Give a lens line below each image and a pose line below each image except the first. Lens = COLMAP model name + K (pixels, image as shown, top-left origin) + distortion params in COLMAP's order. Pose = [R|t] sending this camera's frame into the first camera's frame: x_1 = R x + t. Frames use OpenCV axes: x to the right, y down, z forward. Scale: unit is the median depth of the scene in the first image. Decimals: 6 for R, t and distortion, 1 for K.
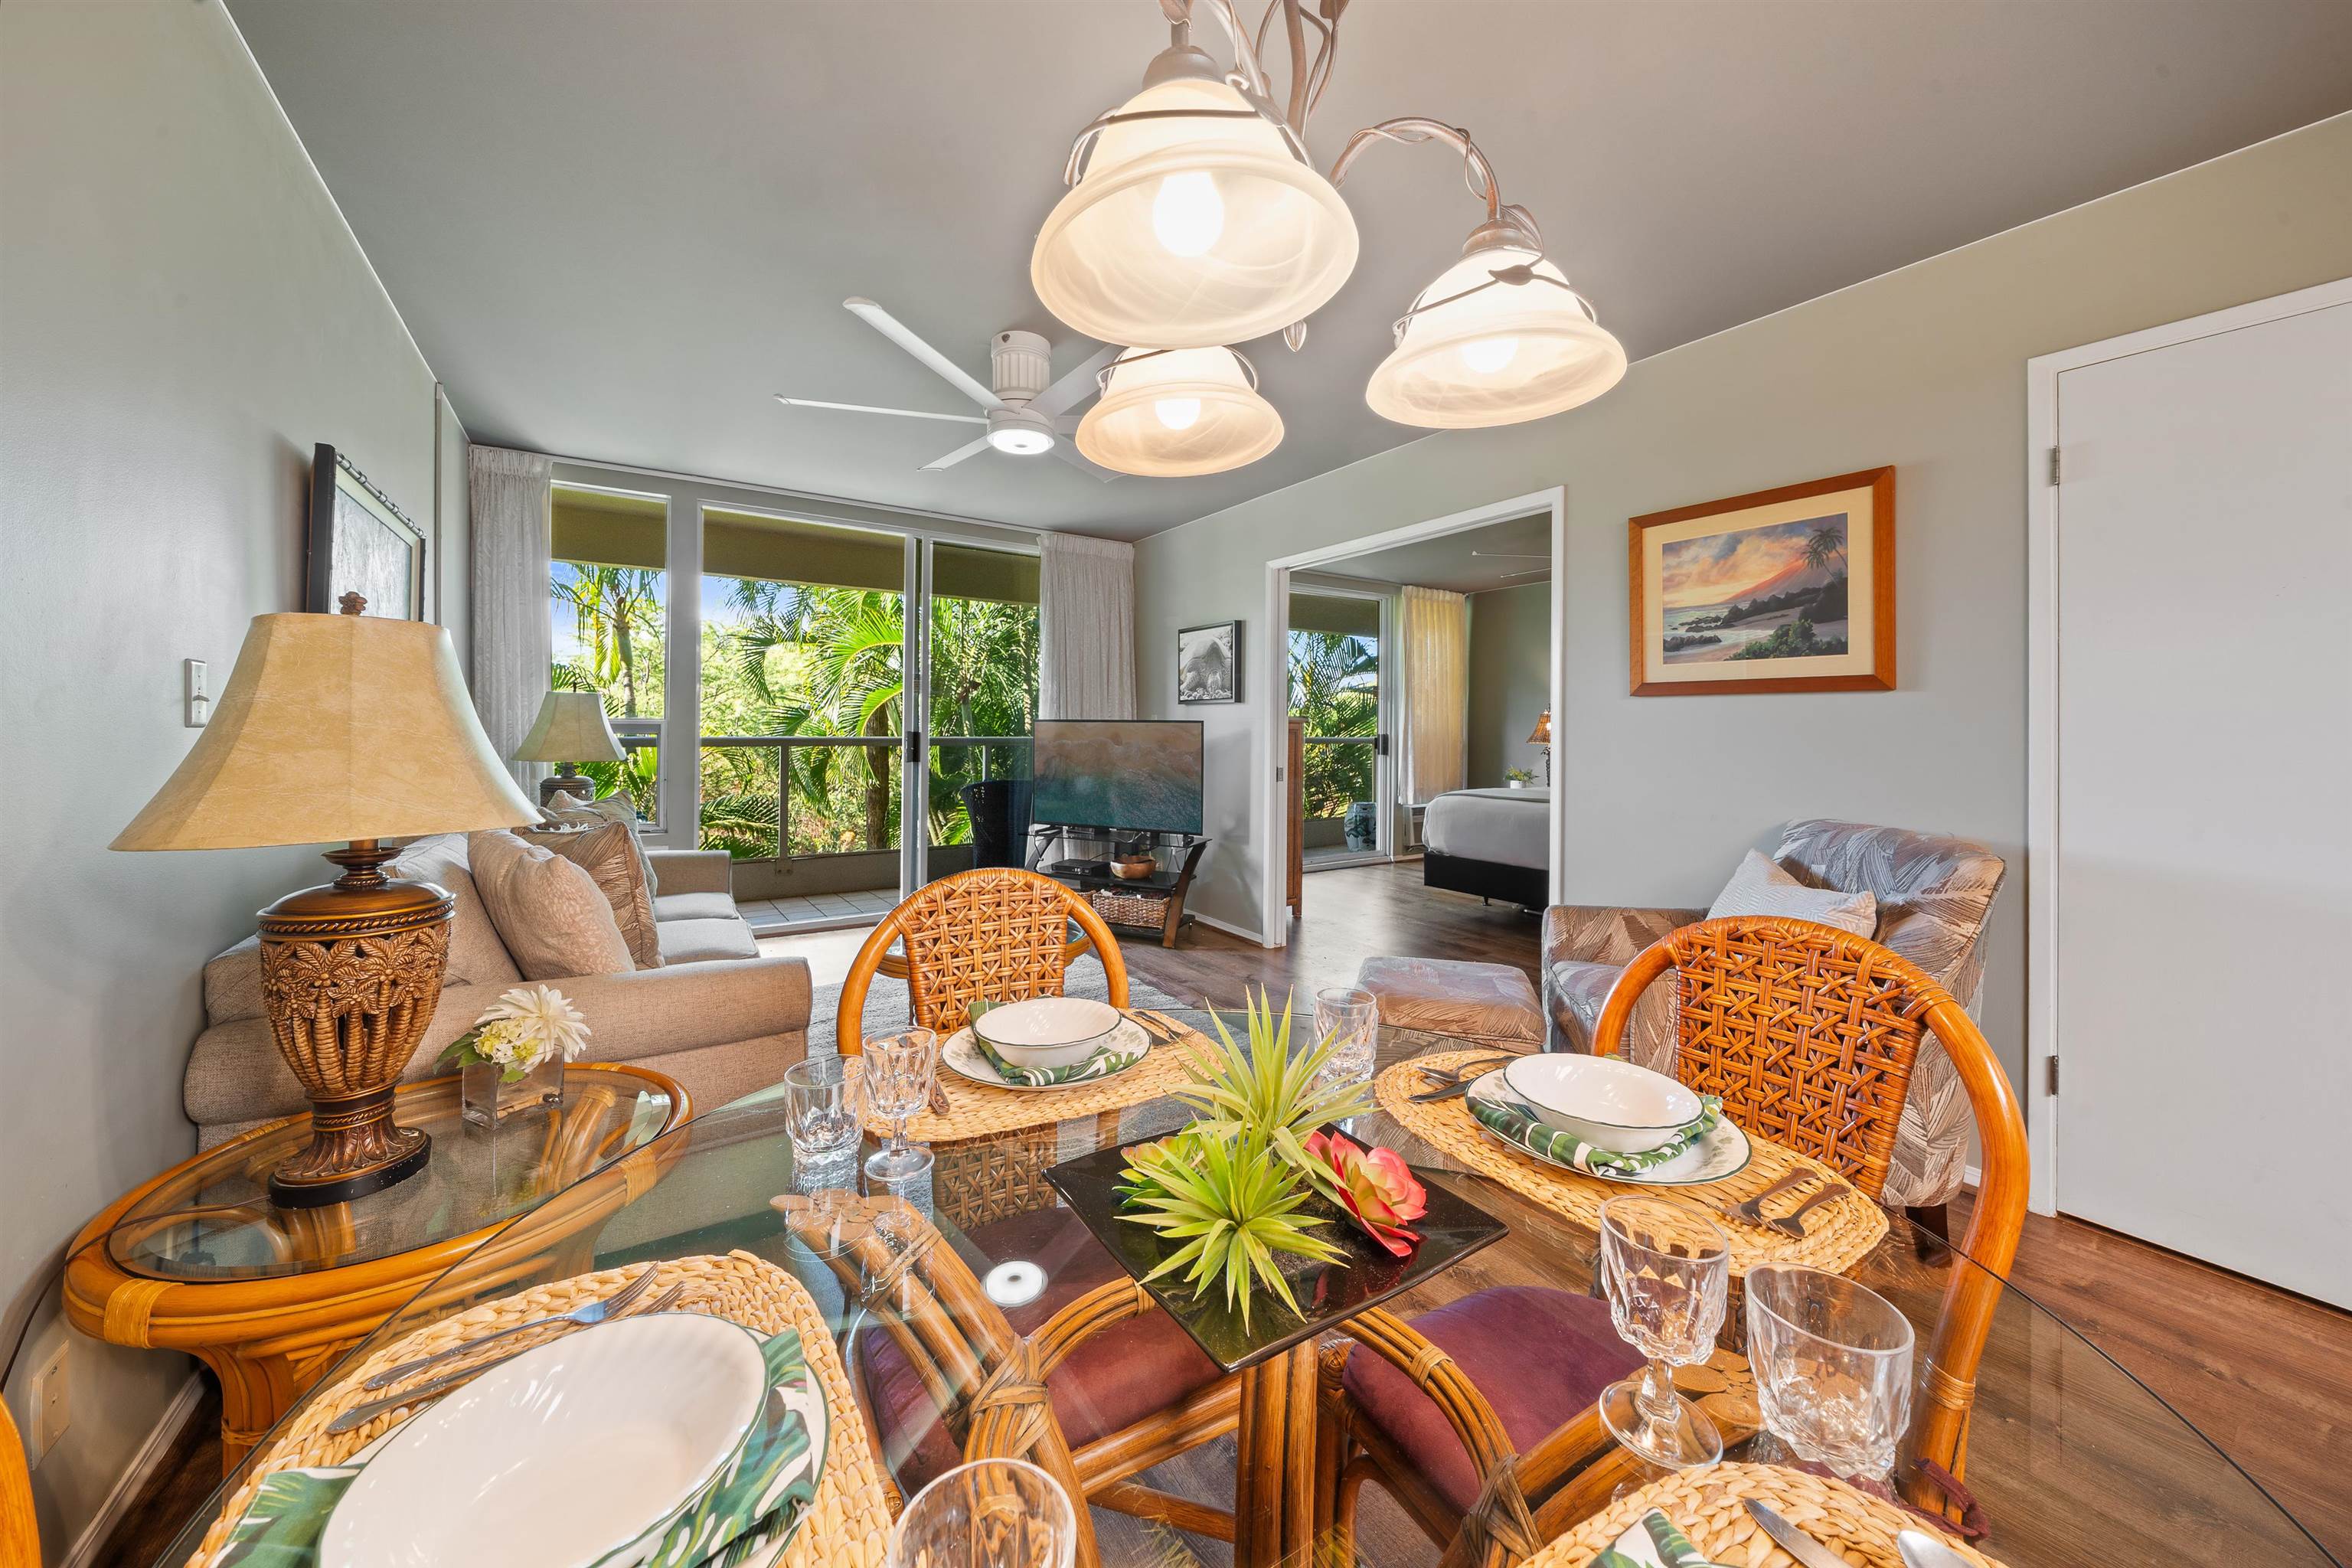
lens RADIAL K [[823.9, 0, 1186.4], [0, 823.9, 724.5], [0, 0, 1]] dist [-0.007550, 0.000314]
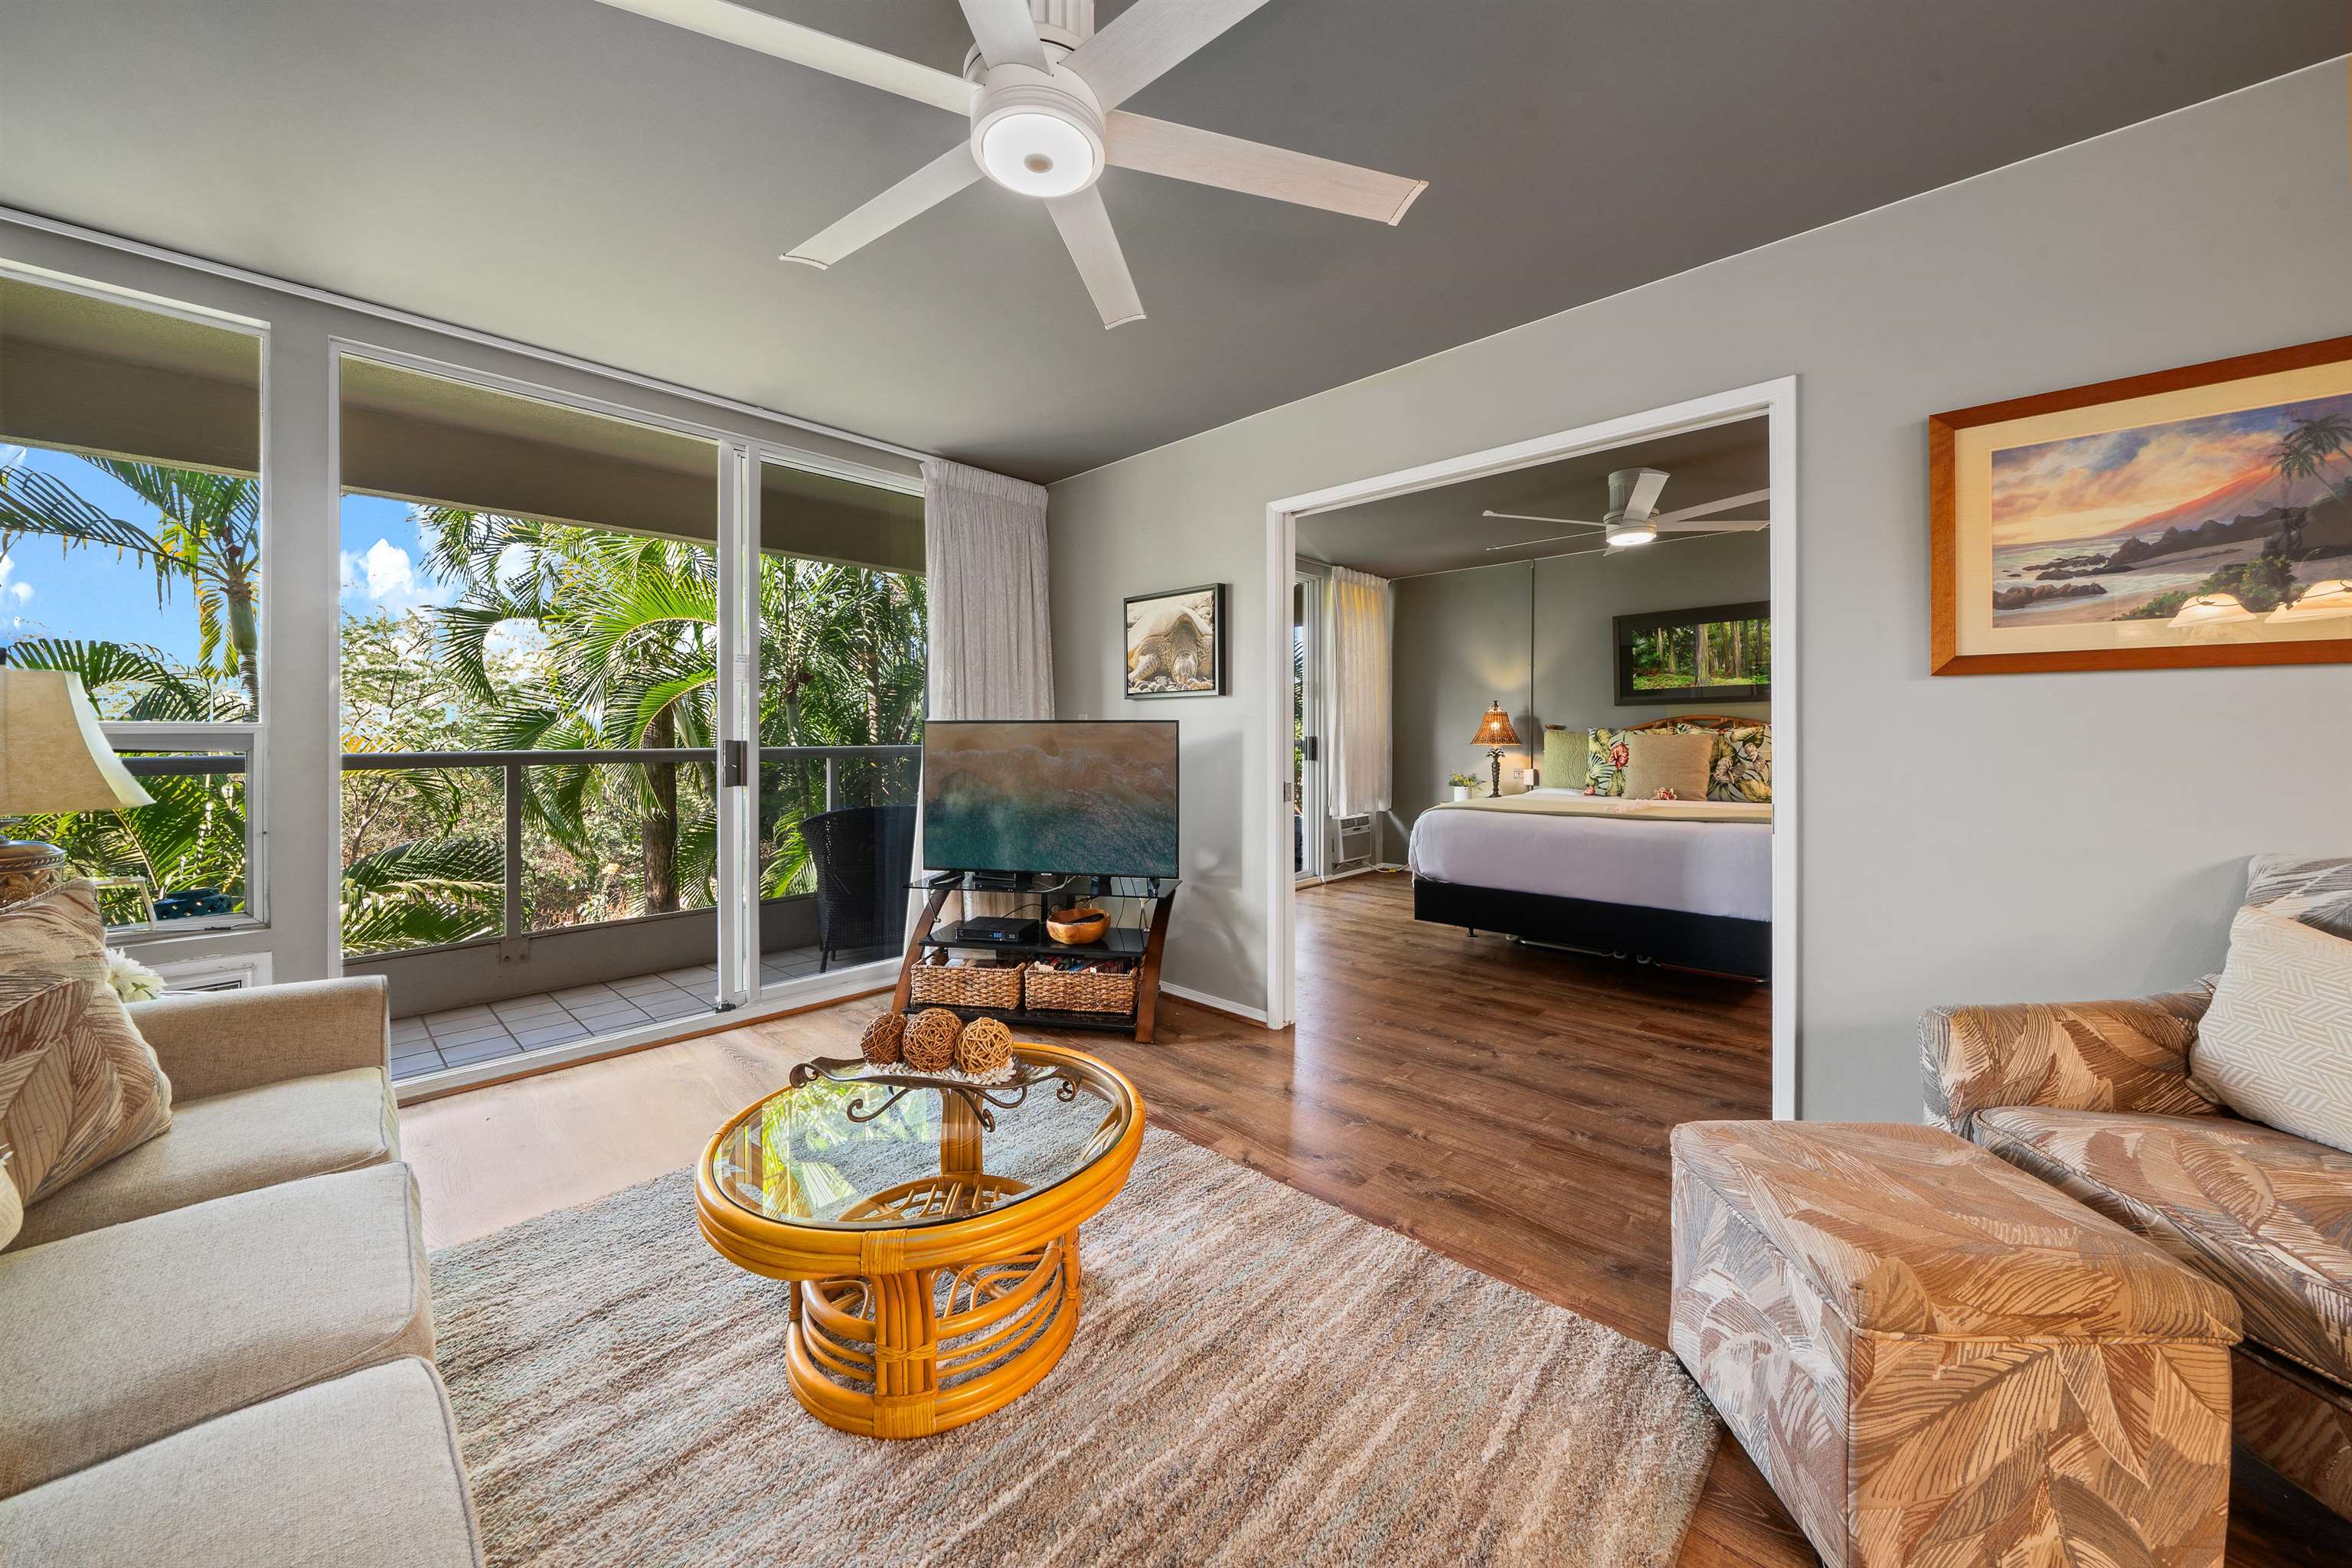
lens RADIAL K [[823.9, 0, 1185.2], [0, 823.9, 728.4], [0, 0, 1]] dist [-0.007550, 0.000314]
pose [[0.974417, -0.010122, 0.224521, -0.131674], [0.010088, 0.999948, 0.001297, 0.001405], [-0.224523, 0.001001, 0.974468, 0.282480]]
